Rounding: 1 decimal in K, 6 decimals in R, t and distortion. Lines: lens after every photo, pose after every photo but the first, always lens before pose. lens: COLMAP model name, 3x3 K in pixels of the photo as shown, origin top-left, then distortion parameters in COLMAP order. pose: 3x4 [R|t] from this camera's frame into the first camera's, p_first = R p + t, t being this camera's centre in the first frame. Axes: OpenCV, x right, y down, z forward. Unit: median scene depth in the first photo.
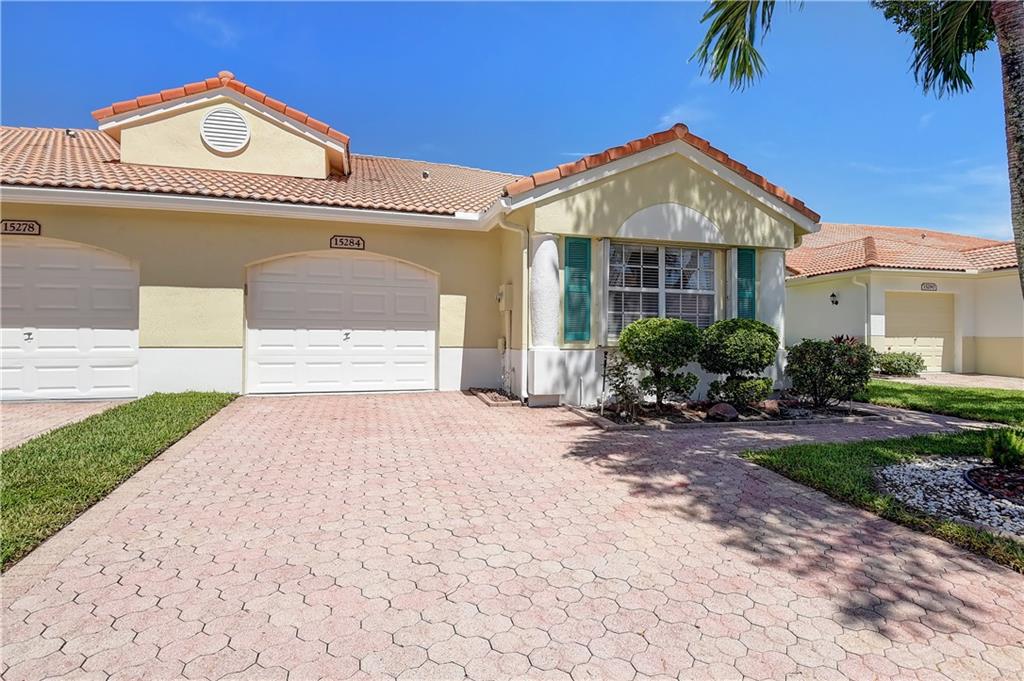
lens RADIAL K [[501.4, 0, 503.4], [0, 501.4, 338.0], [0, 0, 1]] dist [-0.016252, -0.000858]
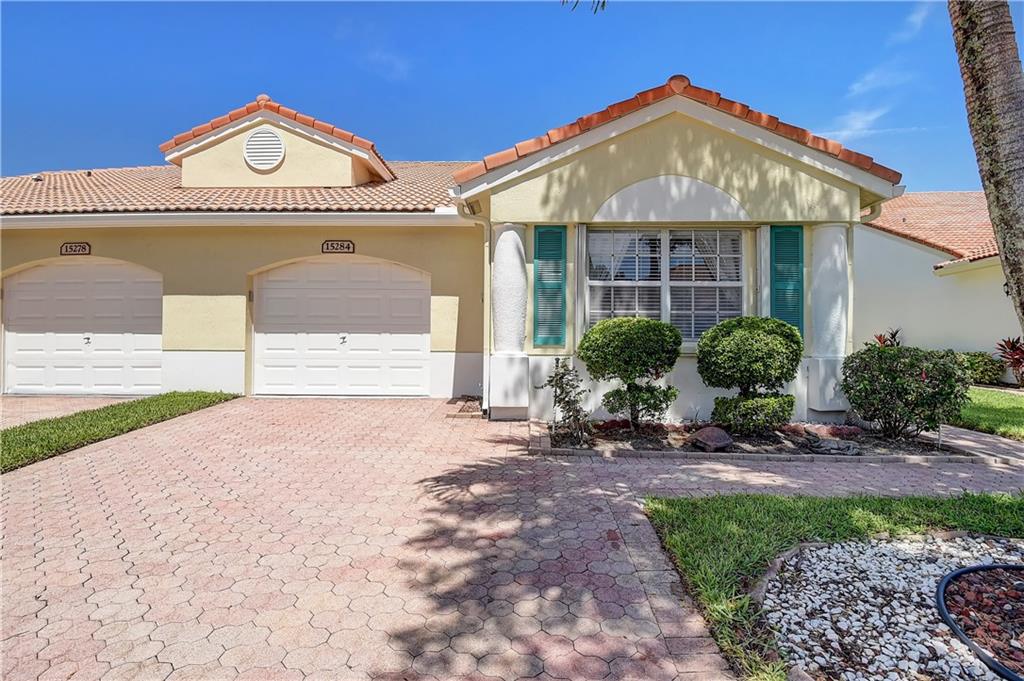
lens RADIAL K [[501.4, 0, 509.0], [0, 501.4, 340.3], [0, 0, 1]] dist [-0.016252, -0.000858]
pose [[0.955235, -0.000956, -0.295846, 0.323605], [0.000792, 0.999999, -0.000672, -0.002091], [0.295847, 0.000407, 0.955235, 0.149075]]
